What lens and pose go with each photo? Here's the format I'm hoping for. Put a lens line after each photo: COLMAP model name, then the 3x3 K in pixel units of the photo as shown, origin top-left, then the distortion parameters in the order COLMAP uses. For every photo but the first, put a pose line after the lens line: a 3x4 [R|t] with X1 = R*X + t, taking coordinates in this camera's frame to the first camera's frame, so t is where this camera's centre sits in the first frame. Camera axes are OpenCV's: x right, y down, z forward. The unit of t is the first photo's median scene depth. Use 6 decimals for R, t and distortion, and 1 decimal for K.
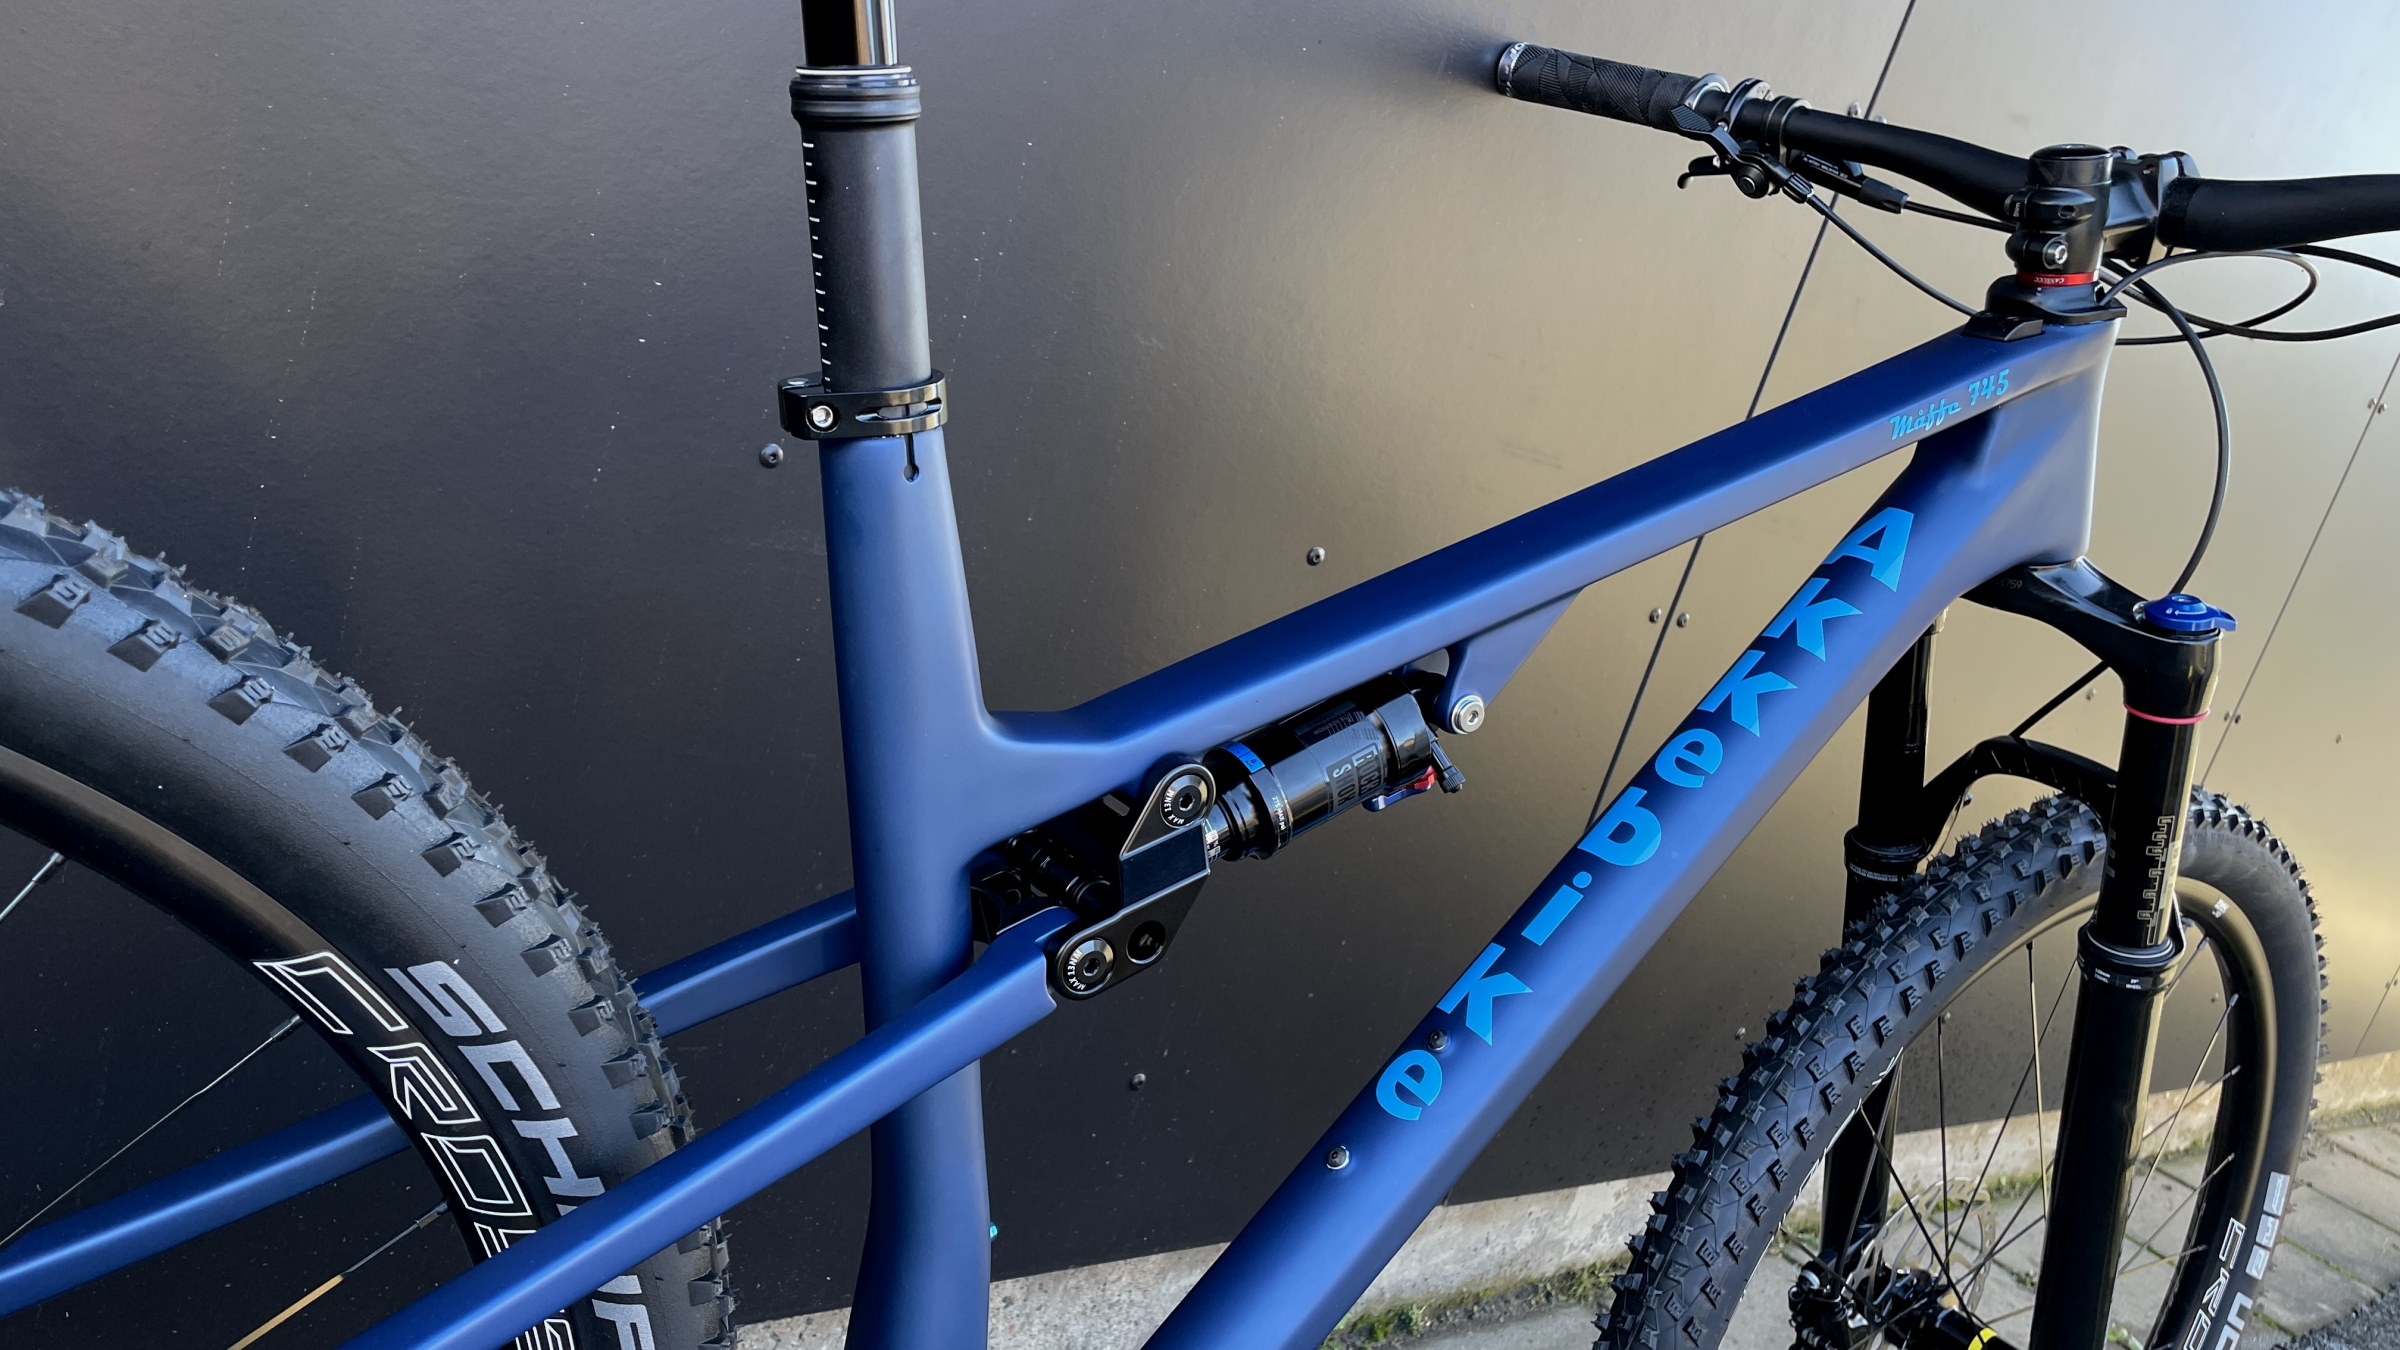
lens RADIAL K [[1832.1, 0, 1200.0], [0, 1832.1, 675.0], [0, 0, 1]] dist [0.069249, -0.068339]
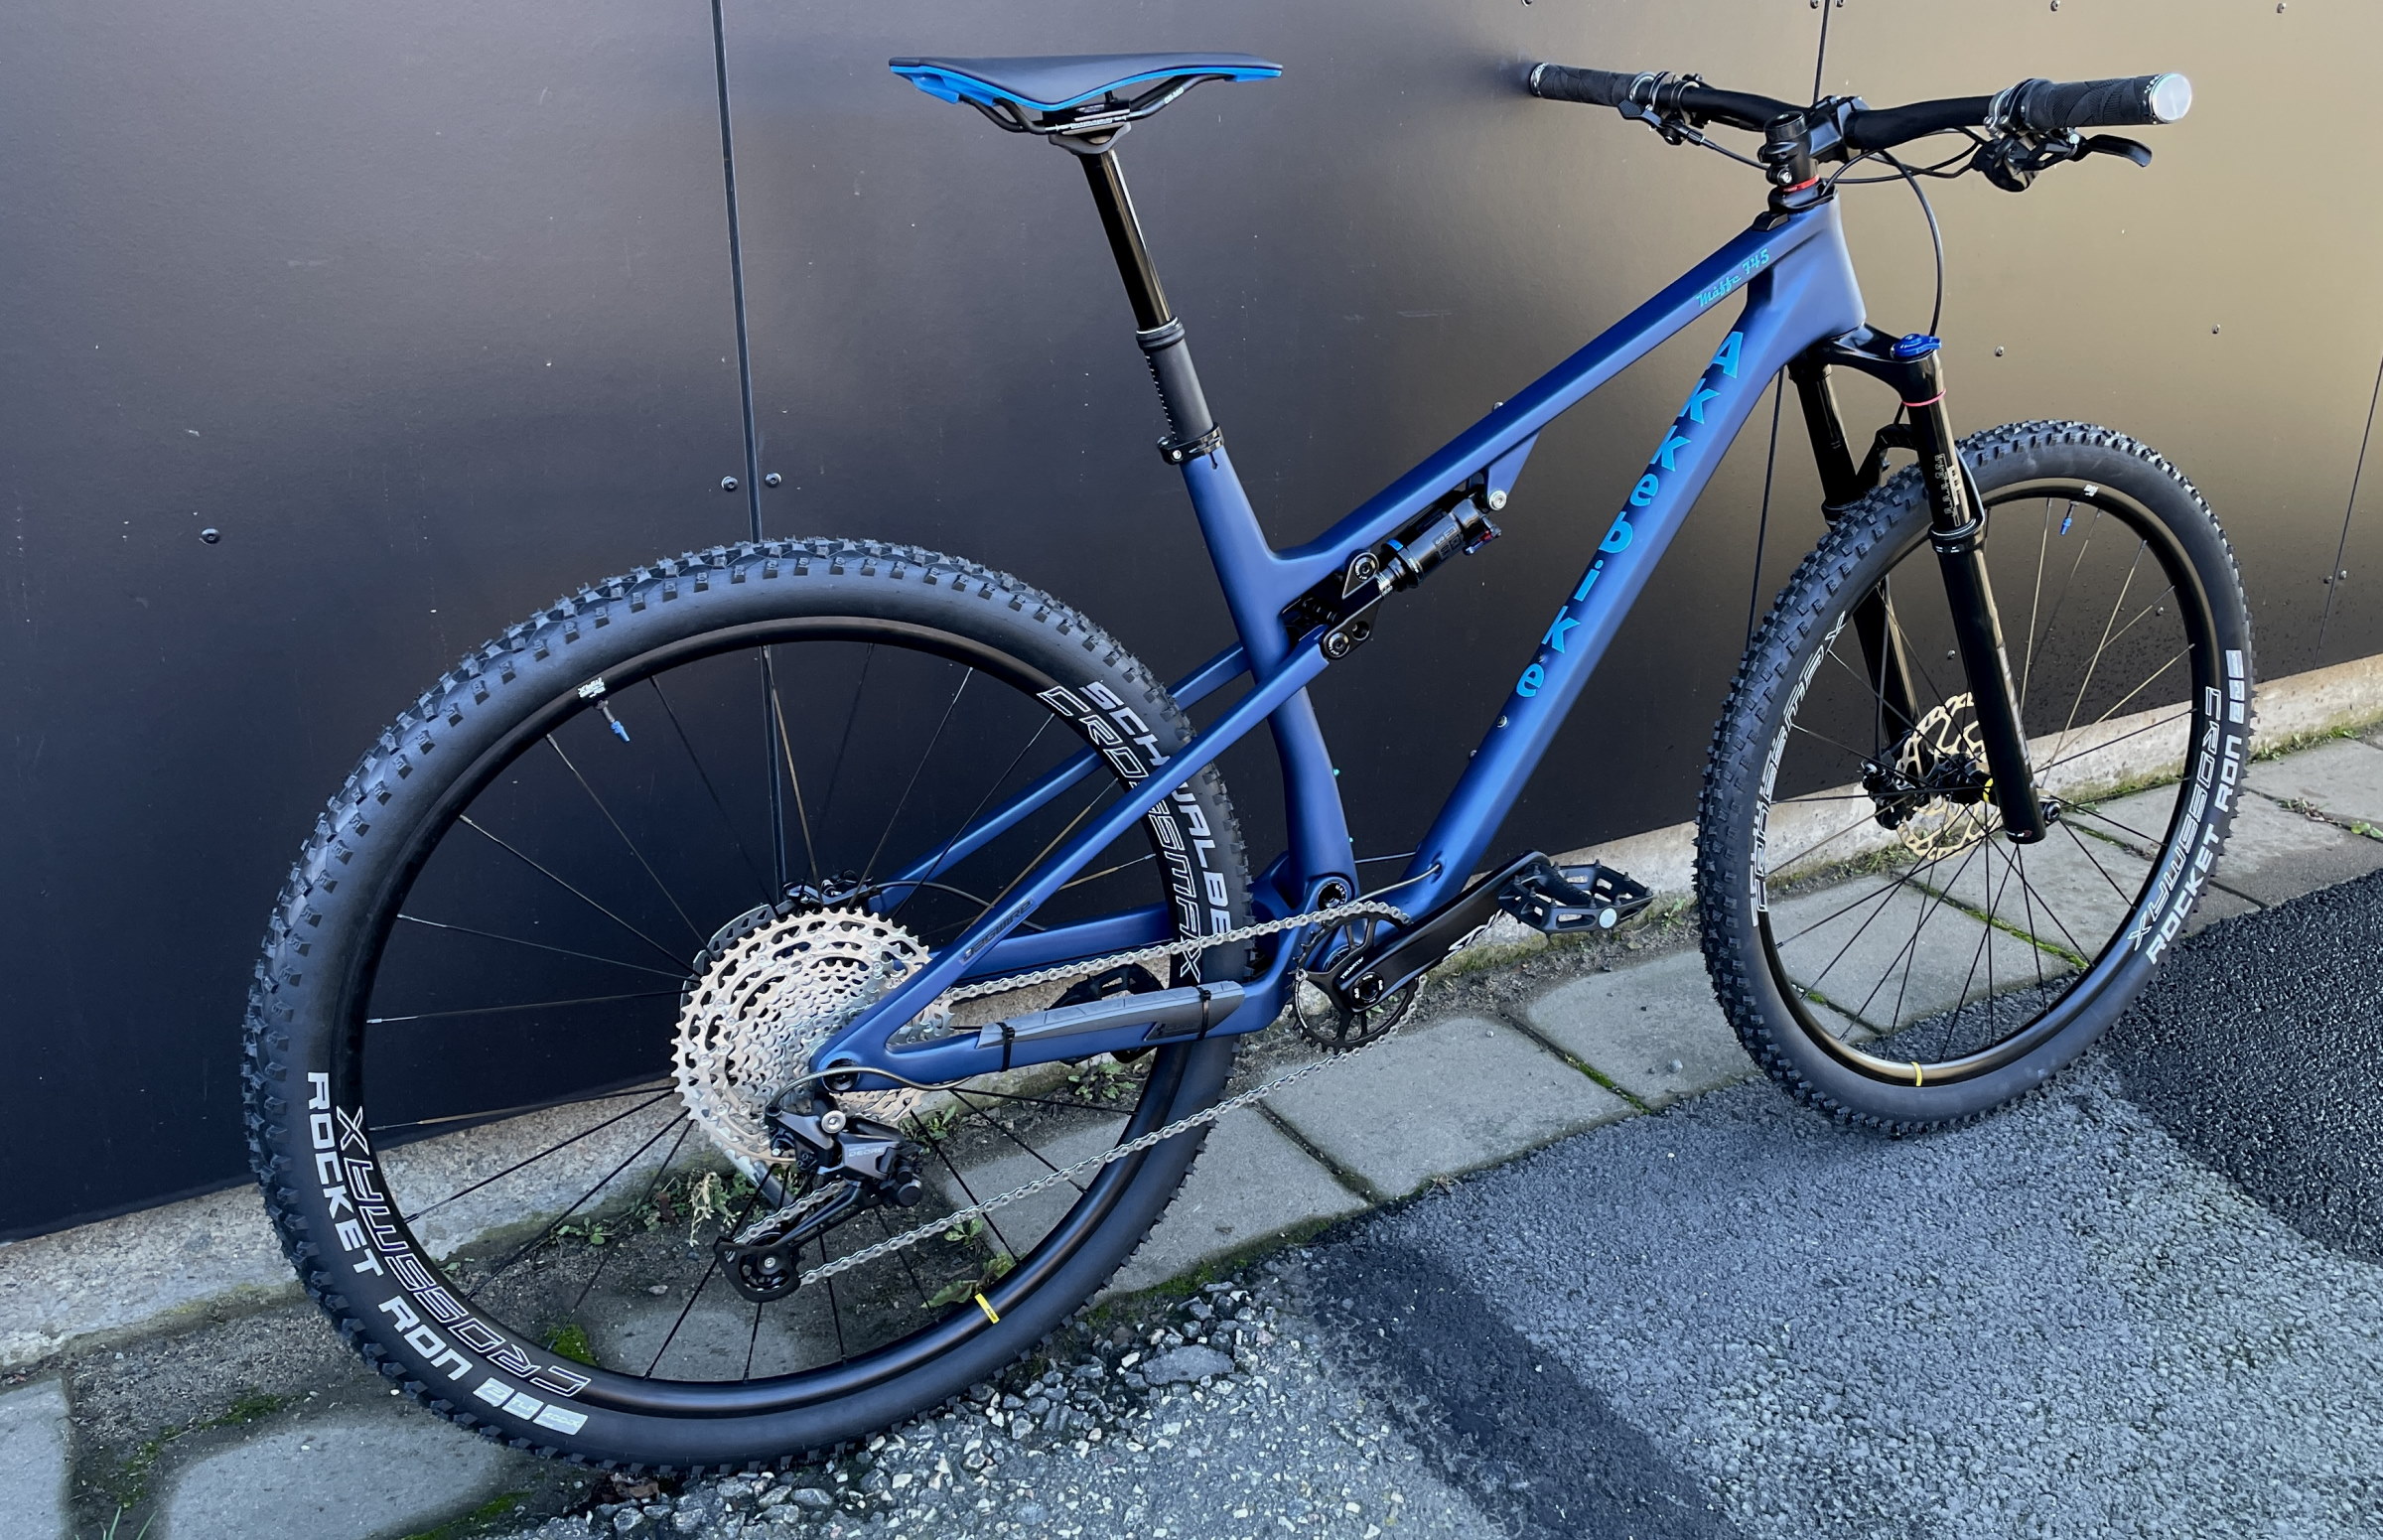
lens RADIAL K [[2088.0, 0, 1360.4], [0, 2088.0, 765.7], [0, 0, 1]] dist [0.114658, -0.149757]
pose [[0.959729, -0.210522, -0.186014, 0.428769], [0.232944, 0.966468, 0.108056, 0.021734], [0.157029, -0.147036, 0.976587, -1.638669]]
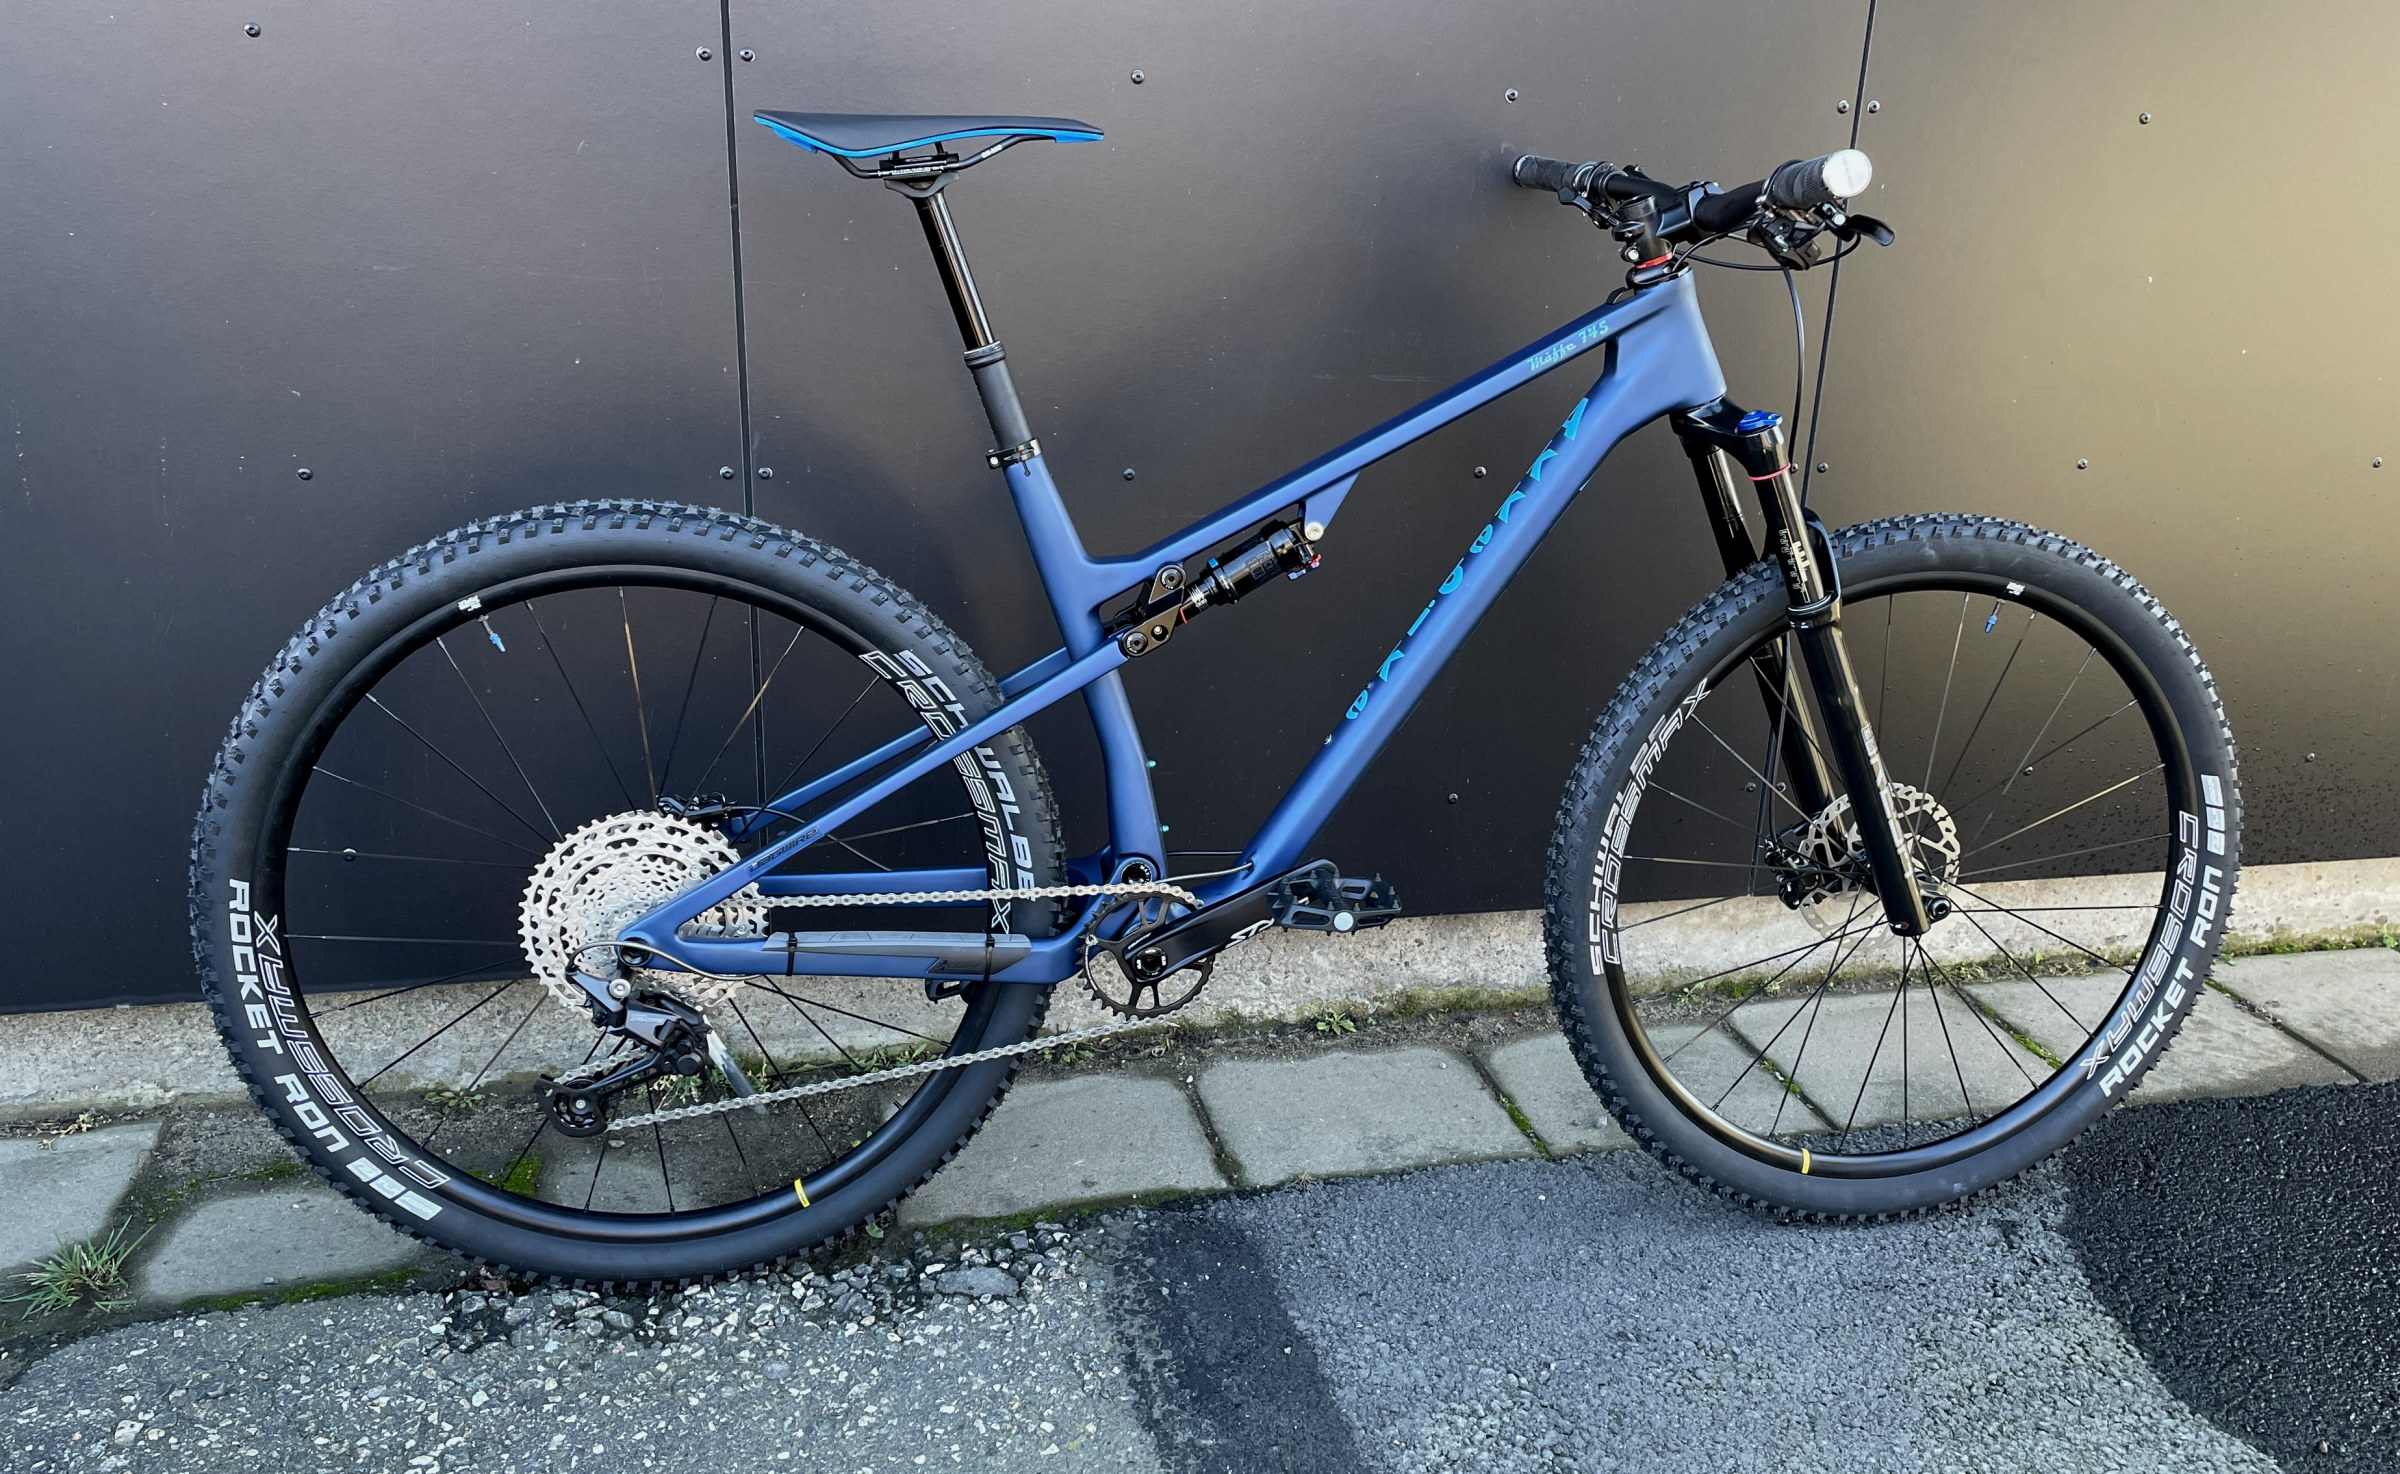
lens RADIAL K [[1997.4, 0, 1294.7], [0, 1997.4, 738.0], [0, 0, 1]] dist [0.114909, -0.161987]
pose [[0.882601, -0.122037, -0.454007, 1.403568], [0.130879, 0.991325, -0.012038, 0.348042], [0.451537, -0.048795, 0.890917, -1.456507]]
